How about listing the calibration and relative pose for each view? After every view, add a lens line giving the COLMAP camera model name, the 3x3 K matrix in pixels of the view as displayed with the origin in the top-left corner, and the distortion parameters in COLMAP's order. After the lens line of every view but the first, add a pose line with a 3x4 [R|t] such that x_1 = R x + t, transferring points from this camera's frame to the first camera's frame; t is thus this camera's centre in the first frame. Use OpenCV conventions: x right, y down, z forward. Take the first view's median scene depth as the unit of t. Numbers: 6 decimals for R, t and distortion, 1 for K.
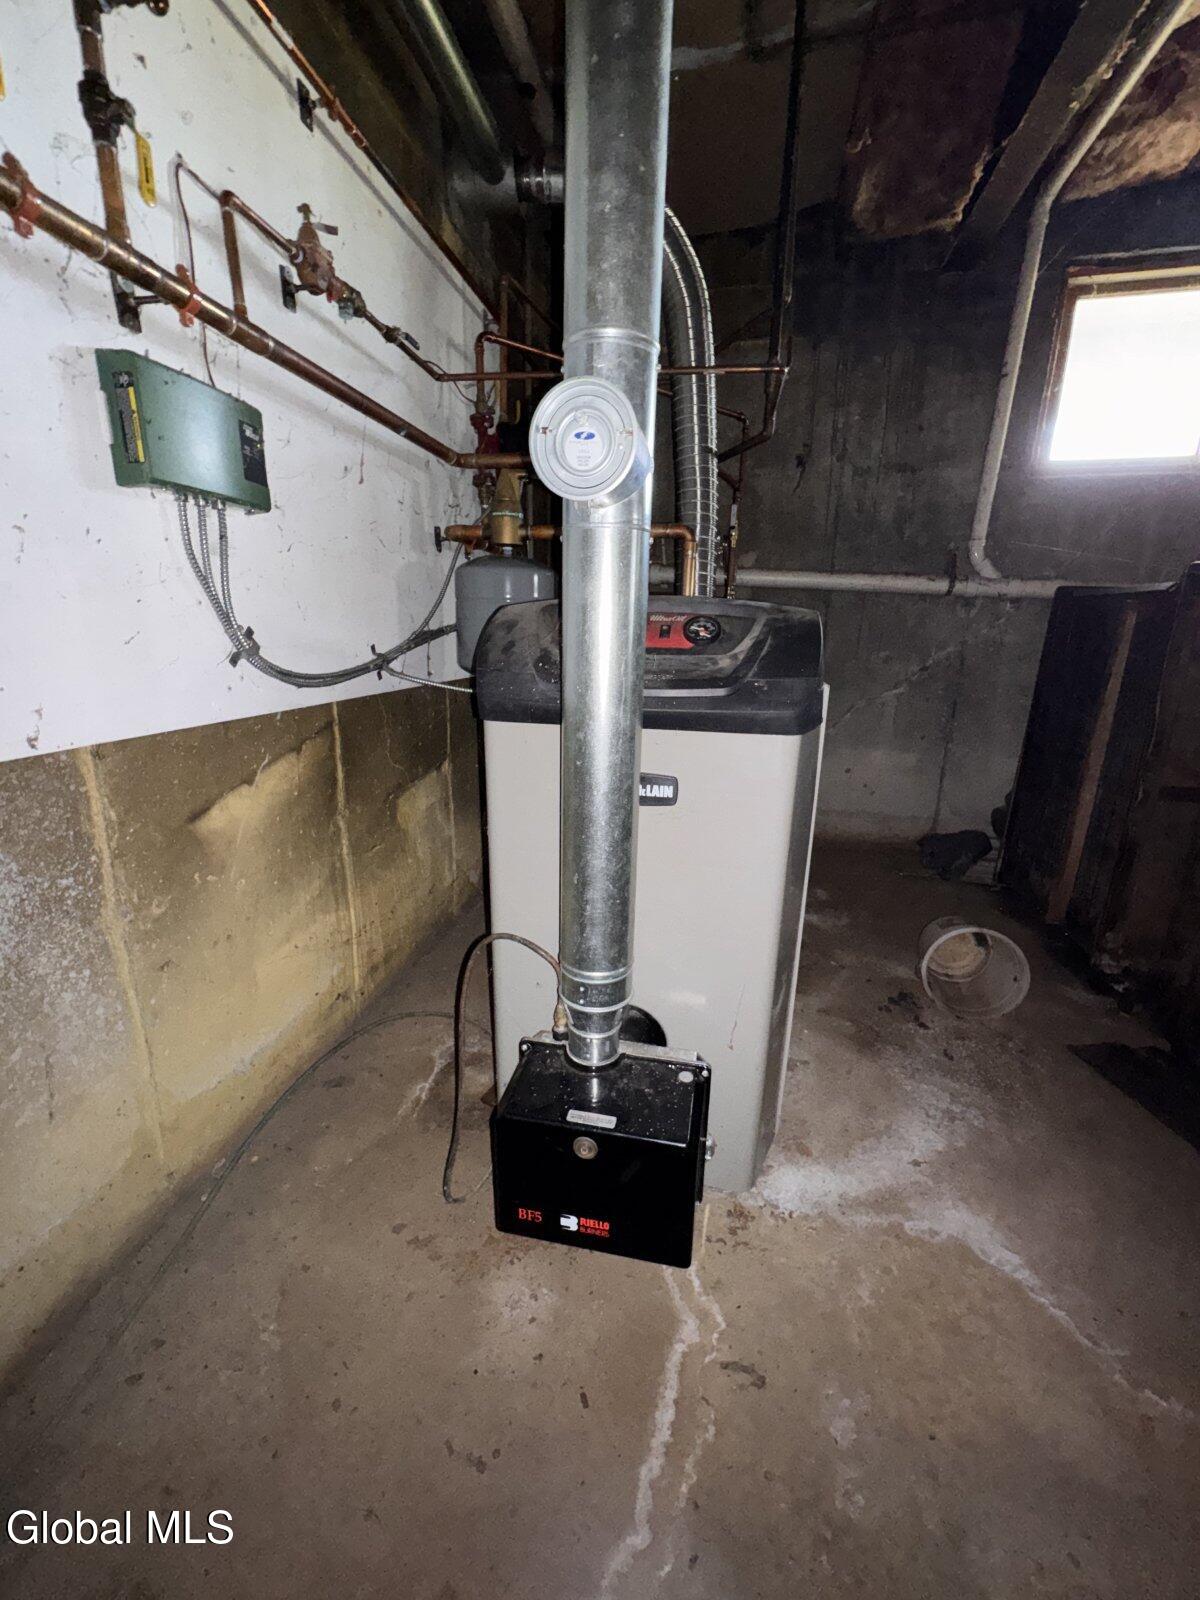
lens RADIAL K [[637.0, 0, 596.3], [0, 637.0, 801.8], [0, 0, 1]] dist [-0.002144, 0.000027]
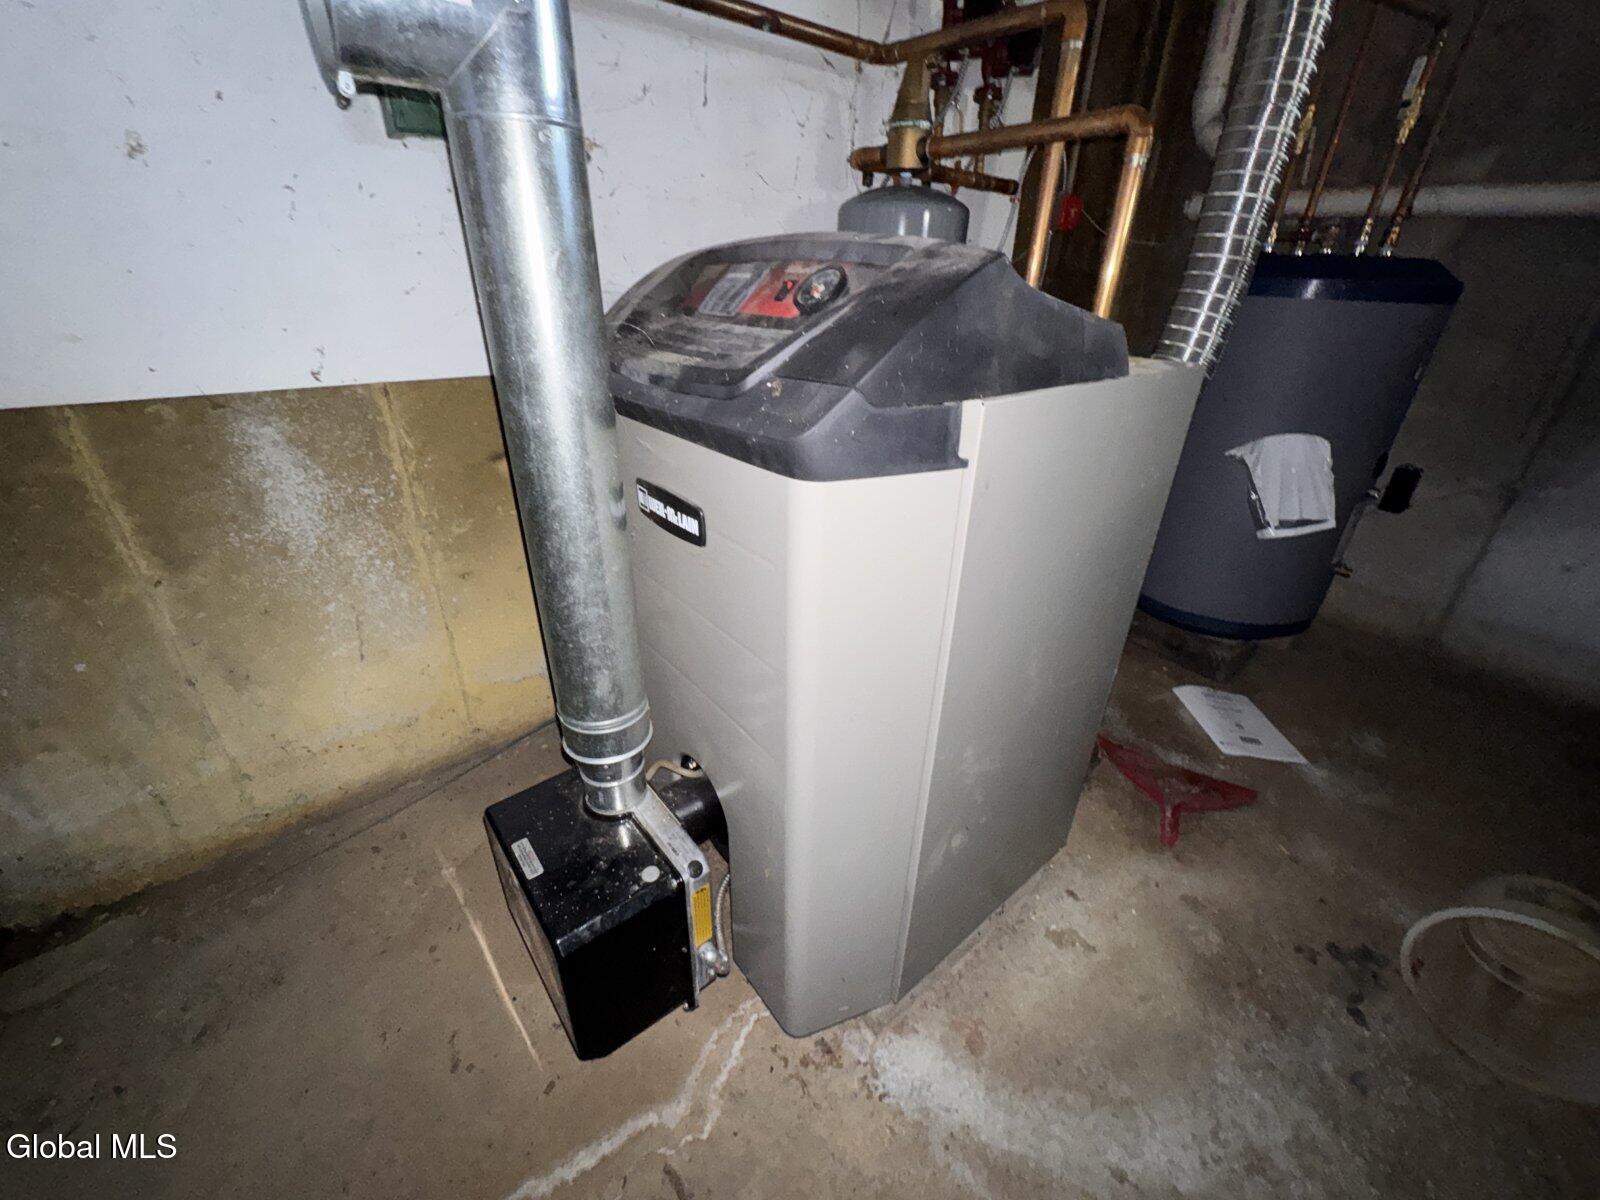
lens RADIAL K [[637.0, 0, 799.1], [0, 637.0, 600.6], [0, 0, 1]] dist [-0.002144, 0.000027]
pose [[0.778293, 0.287765, -0.558078, 0.607966], [-0.176894, 0.953287, 0.244853, -0.128523], [0.602469, -0.091847, 0.792840, 0.470568]]
